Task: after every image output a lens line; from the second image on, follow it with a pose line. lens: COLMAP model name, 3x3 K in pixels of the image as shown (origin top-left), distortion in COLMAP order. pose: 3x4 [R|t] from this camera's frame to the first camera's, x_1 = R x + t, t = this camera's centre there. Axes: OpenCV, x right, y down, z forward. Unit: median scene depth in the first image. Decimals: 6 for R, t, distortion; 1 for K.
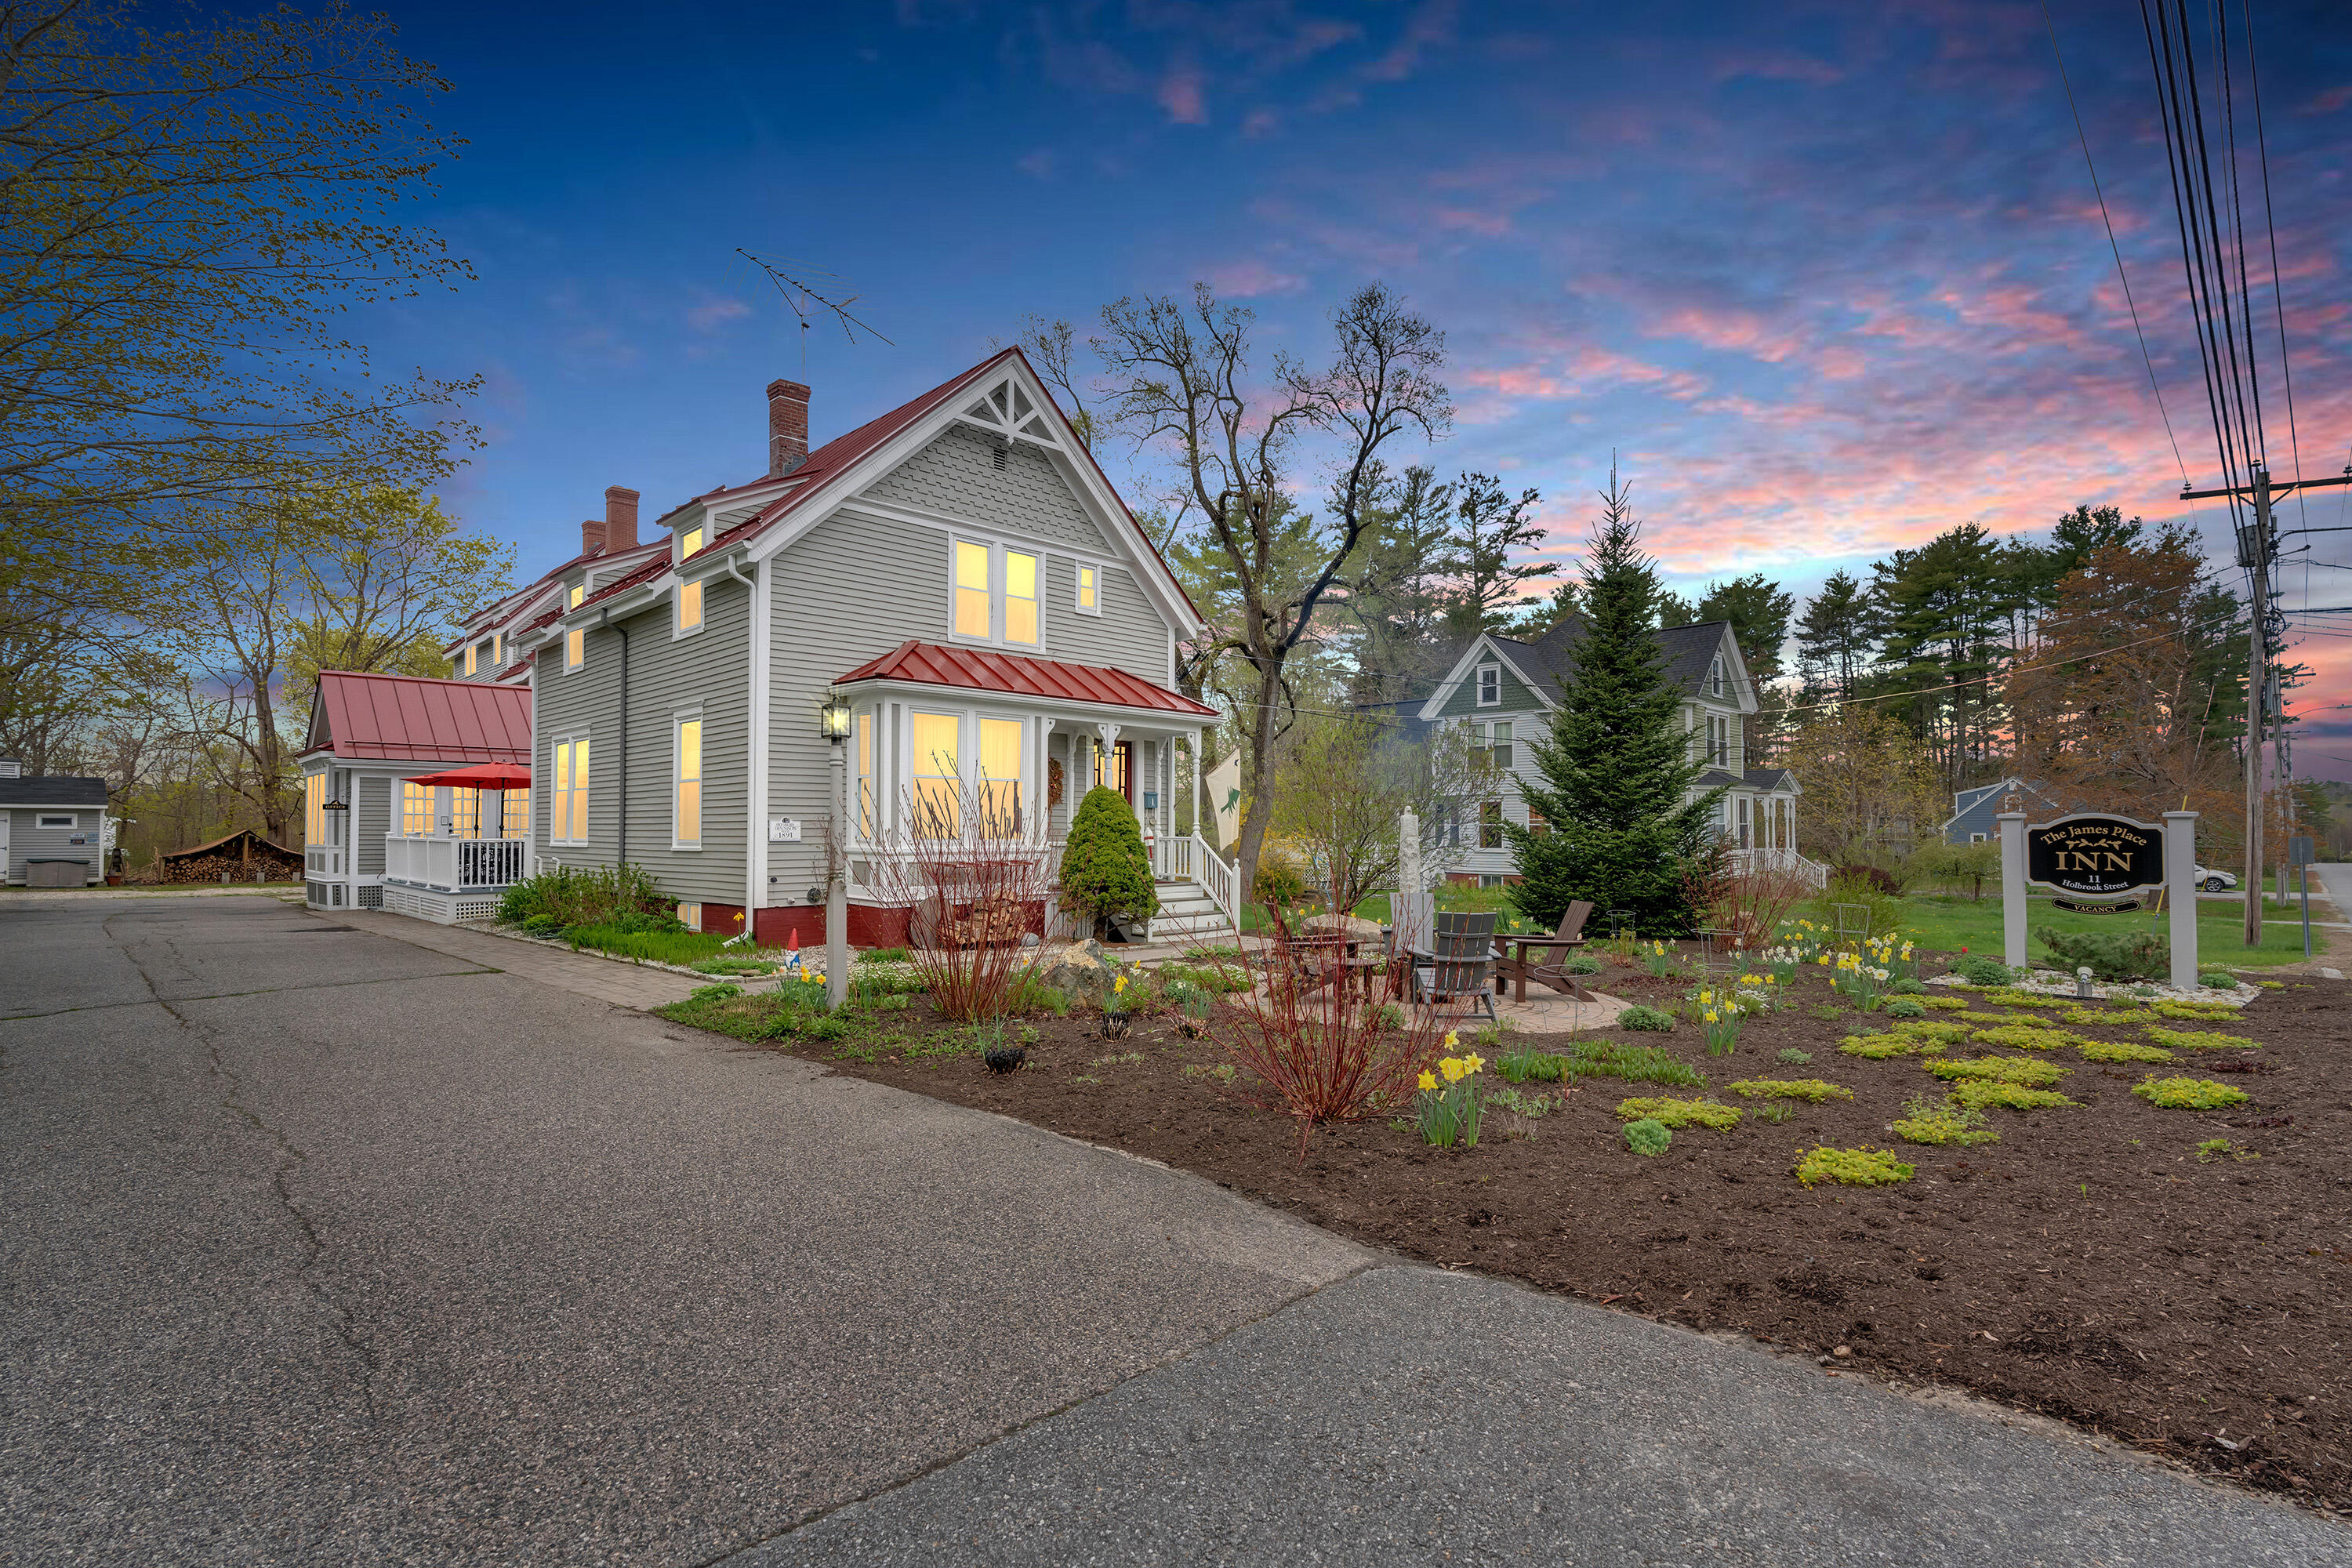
lens RADIAL K [[1130.6, 0, 1178.0], [0, 1130.6, 802.0], [0, 0, 1]] dist [-0.006396, 0.002786]
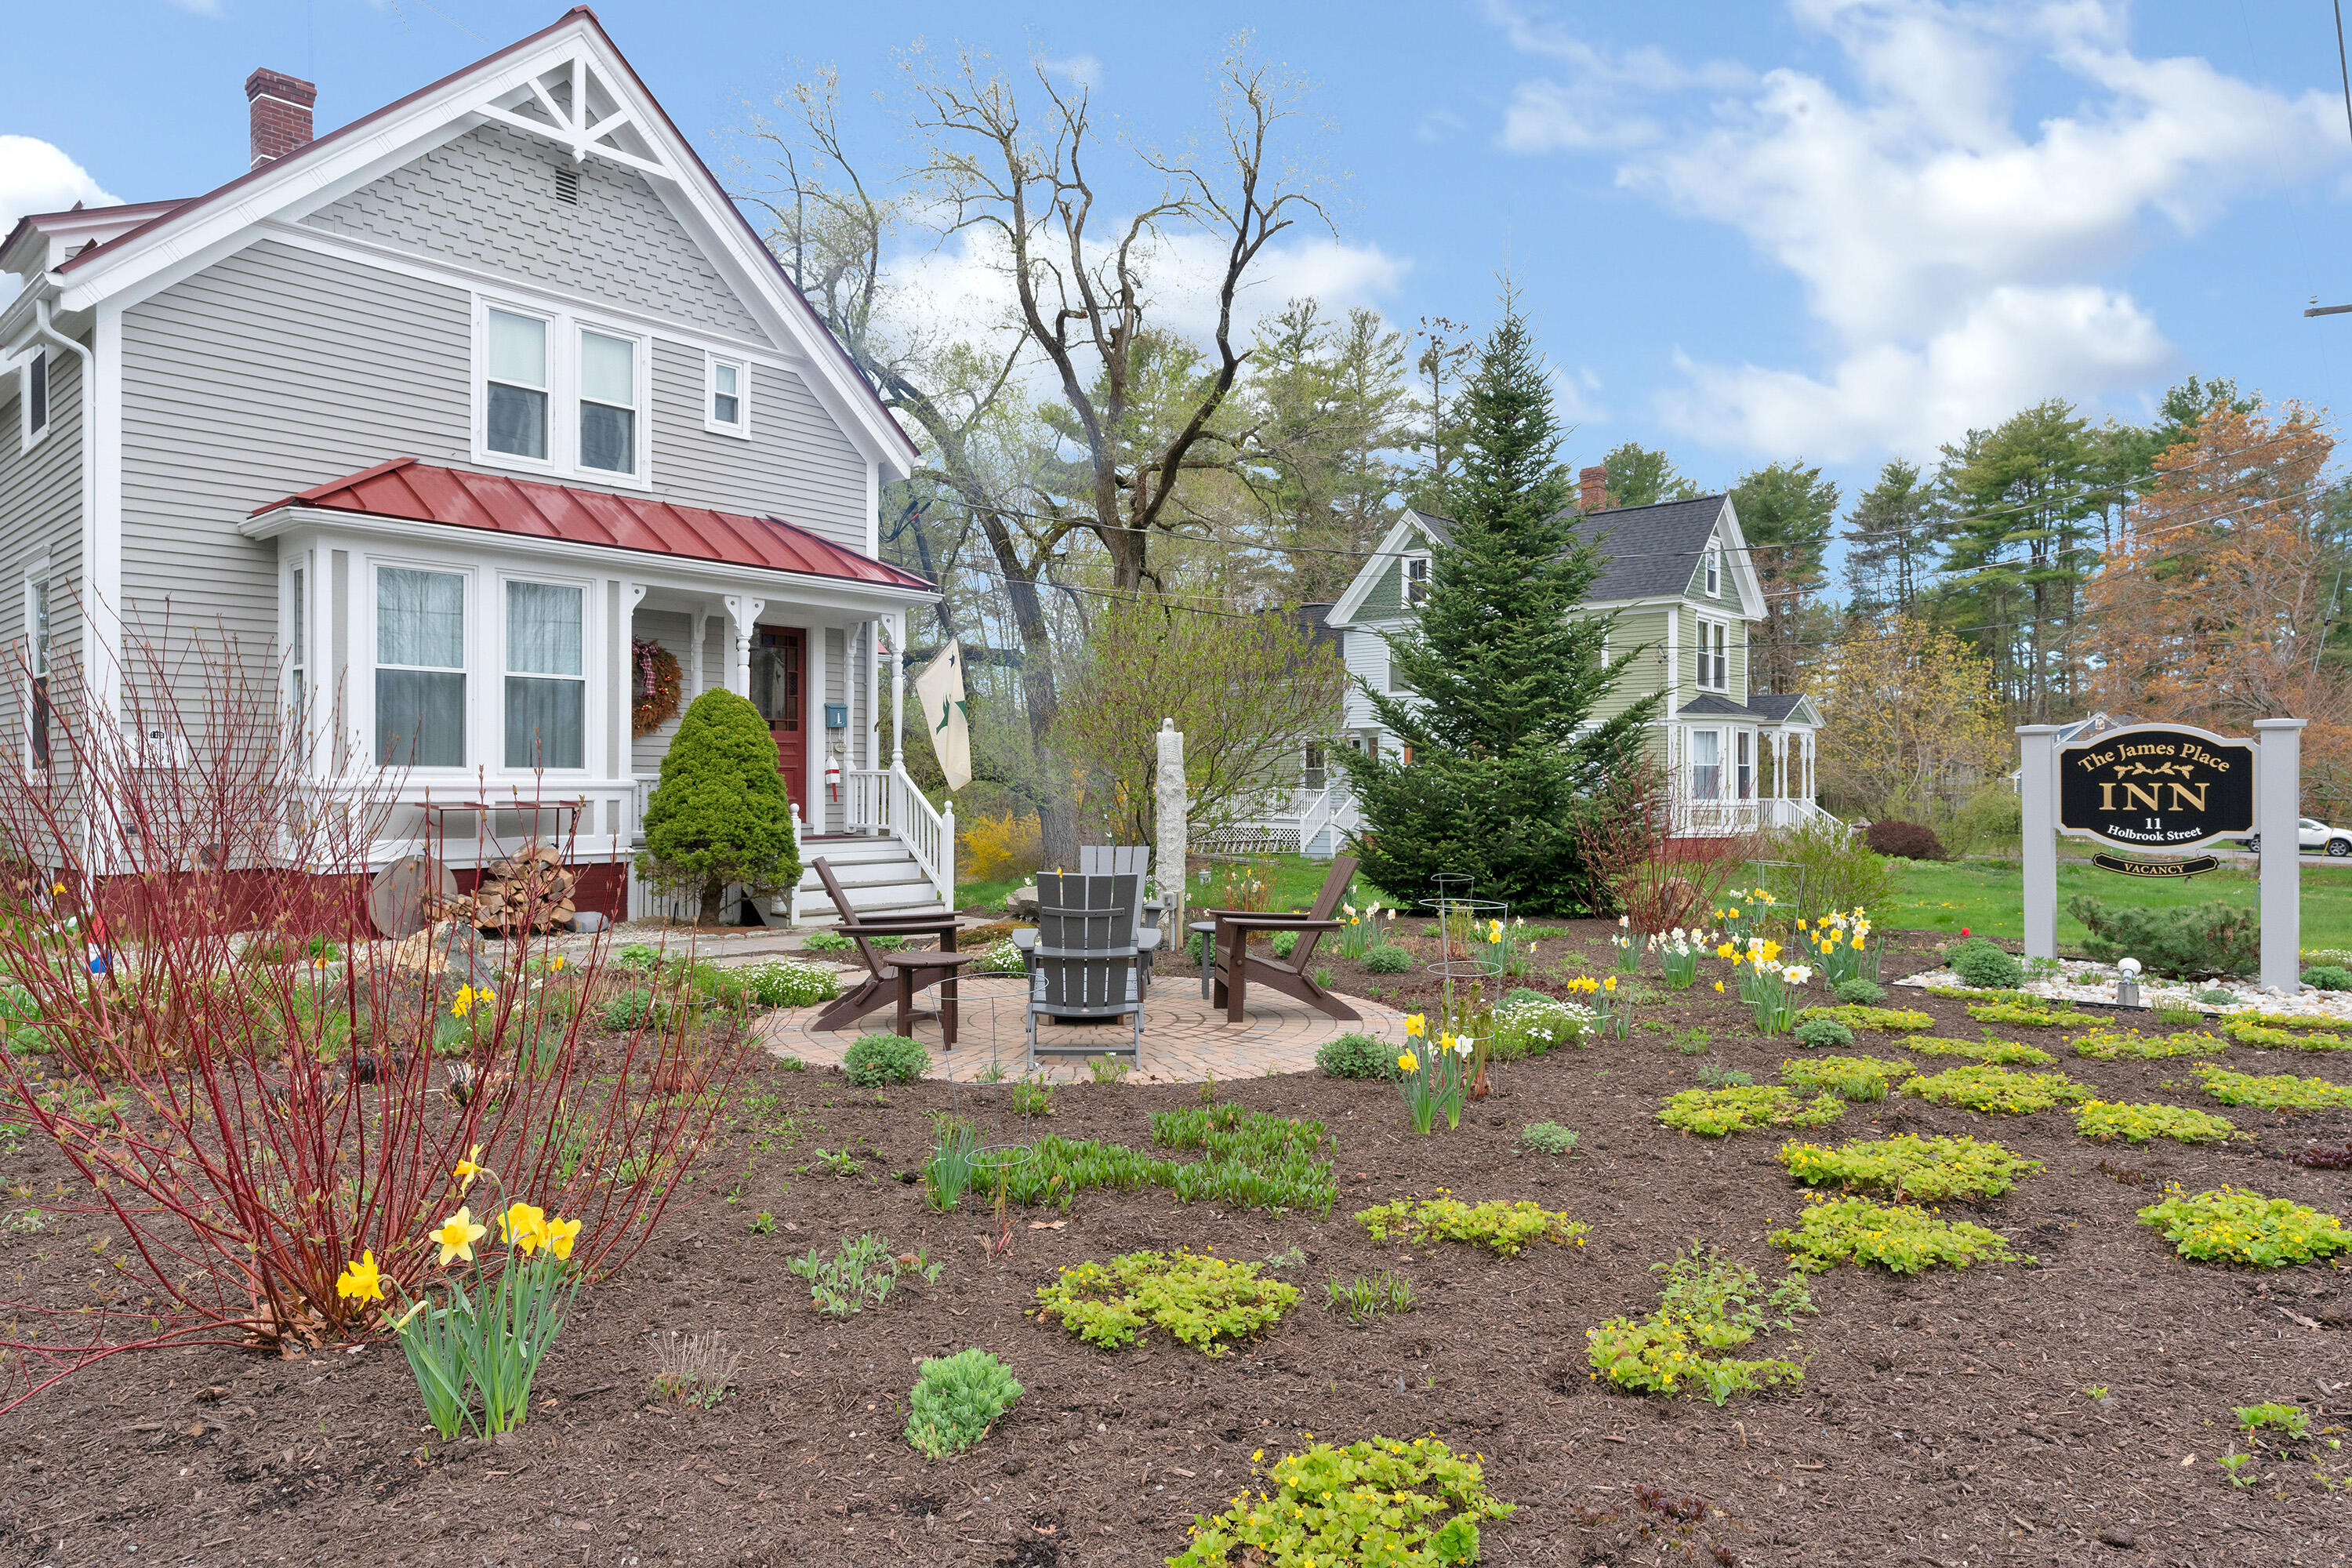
lens RADIAL K [[1424.3, 0, 1182.4], [0, 1424.3, 785.0], [0, 0, 1]] dist [0.002863, -0.000478]
pose [[0.998163, 0.000939, 0.060574, 0.143595], [-0.002508, 0.999664, 0.025816, 0.018674], [-0.060529, -0.025920, 0.997830, 0.149301]]
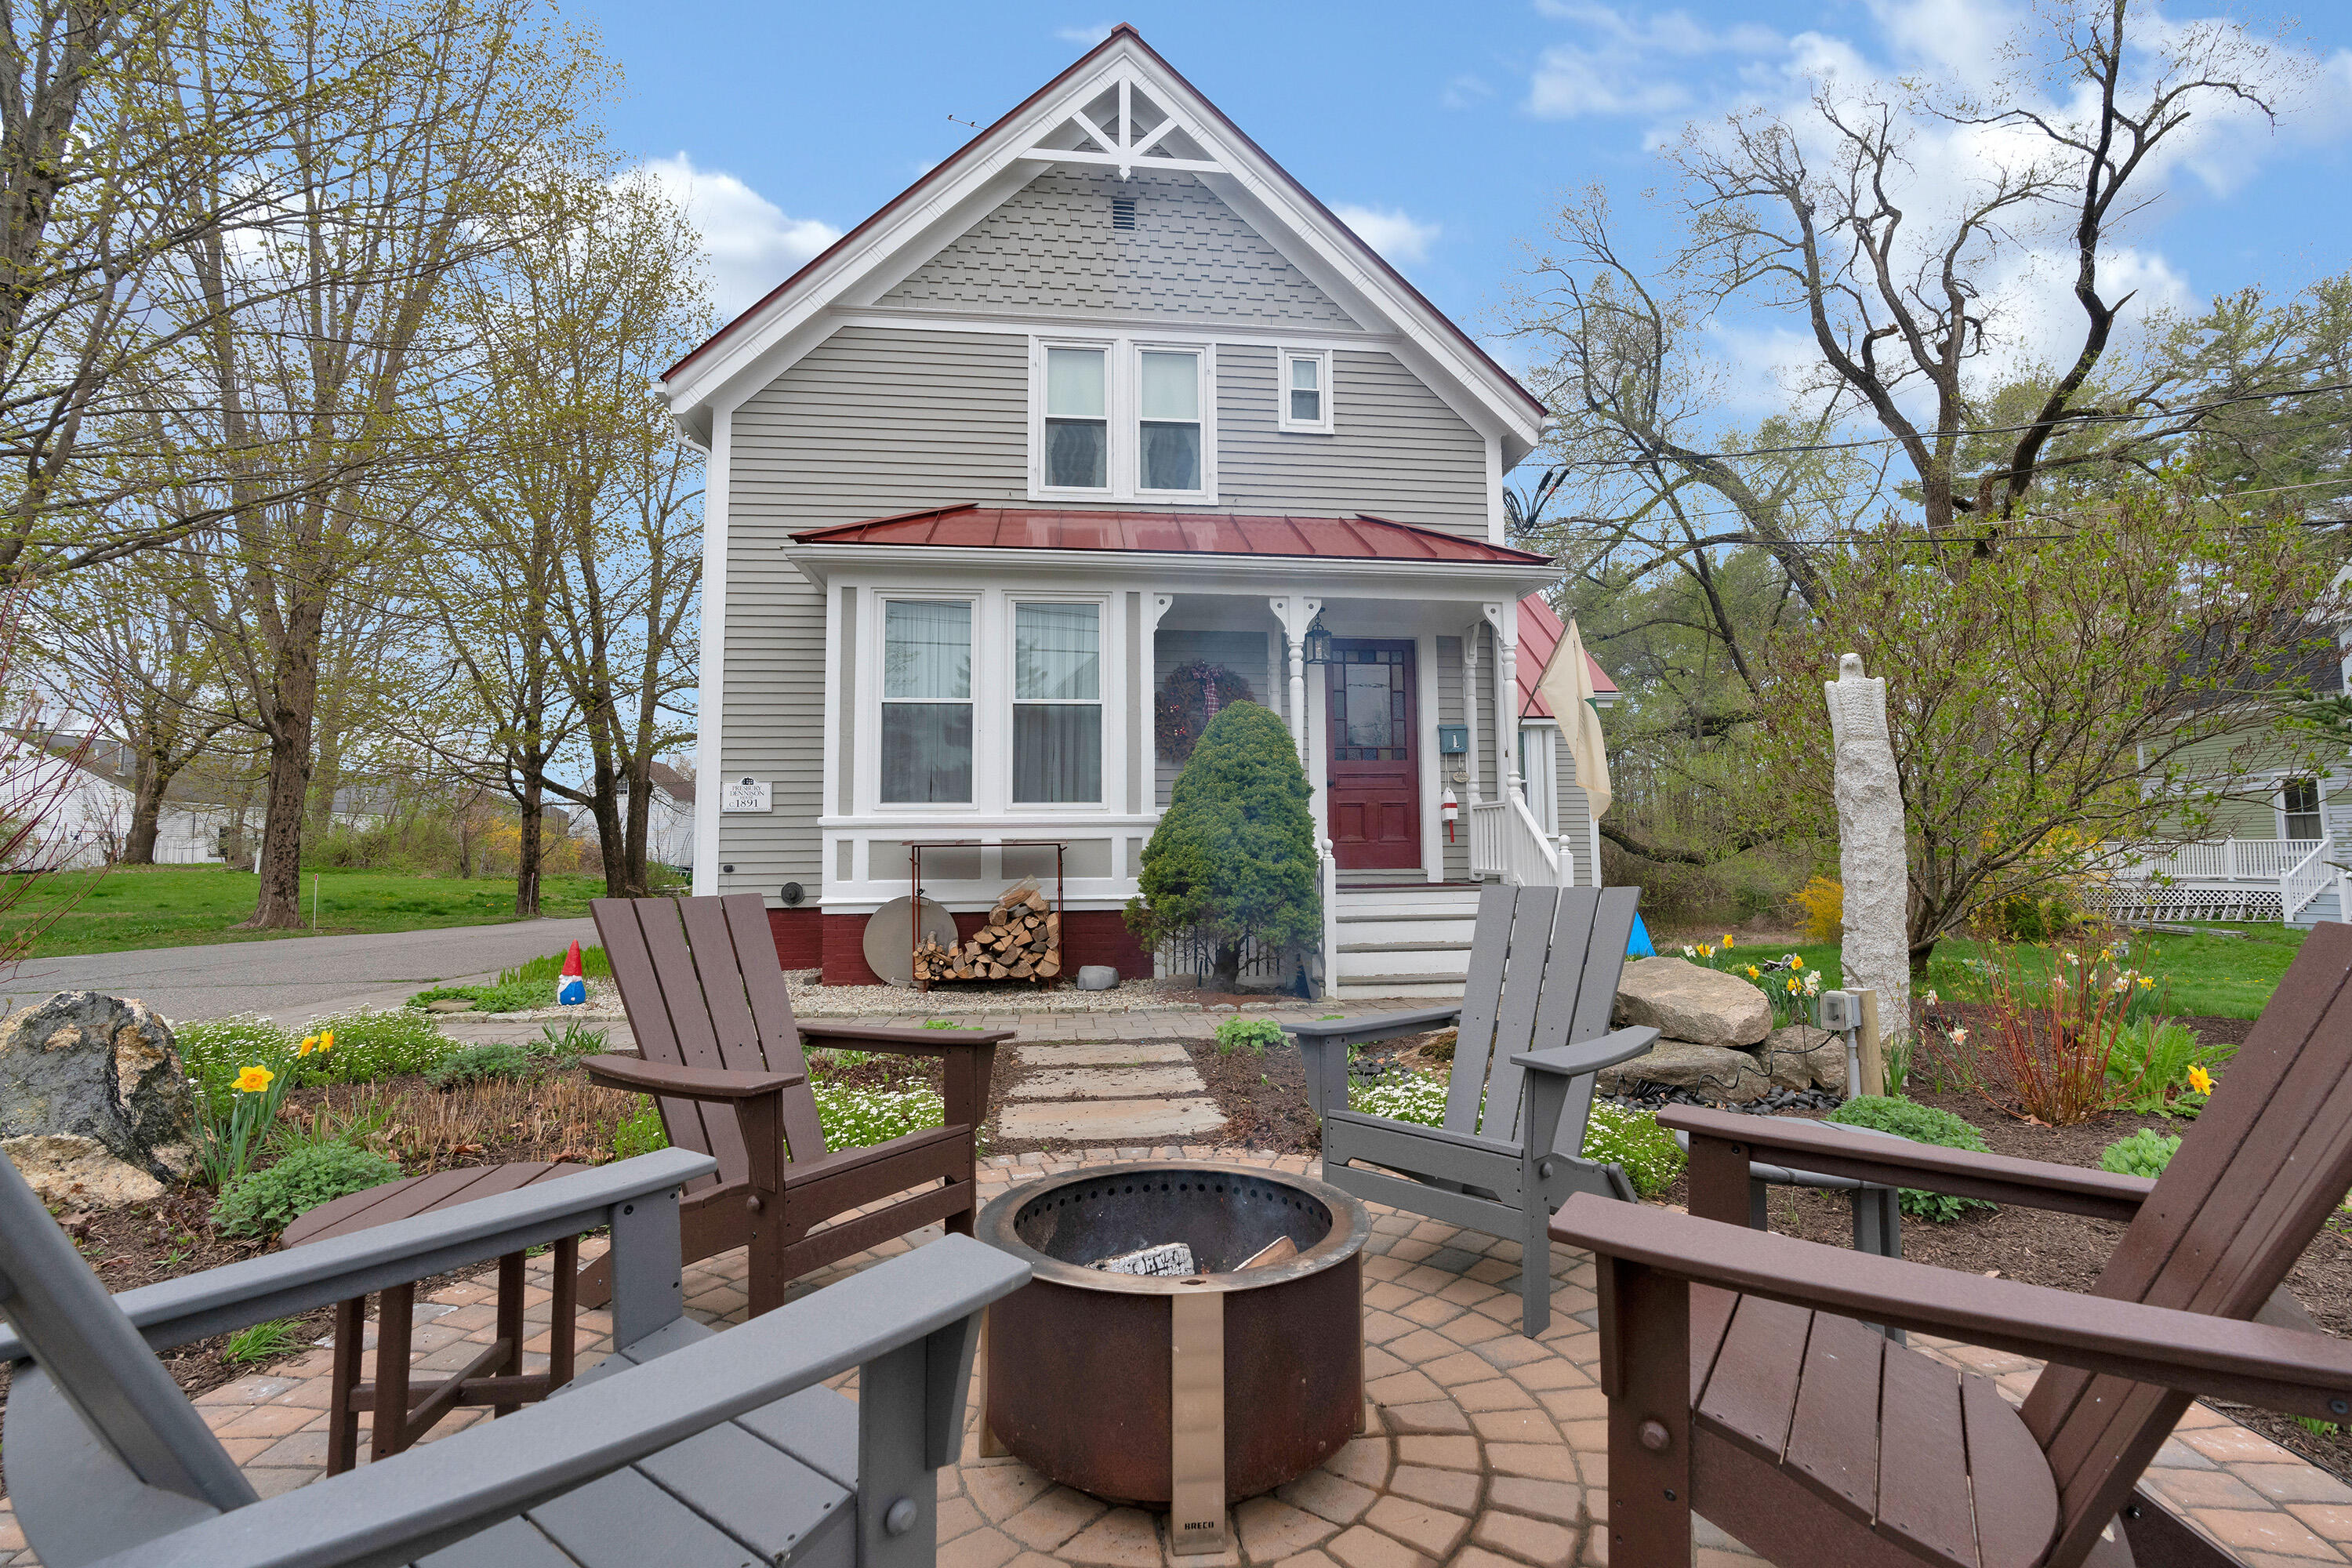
lens RADIAL K [[1064.2, 0, 1185.4], [0, 1064.2, 772.6], [0, 0, 1]] dist [-0.011661, 0.004554]
pose [[0.787145, -0.059726, -0.613870, 0.213609], [0.026196, 0.997640, -0.063475, 0.049251], [0.616212, 0.033883, 0.786851, 0.551770]]
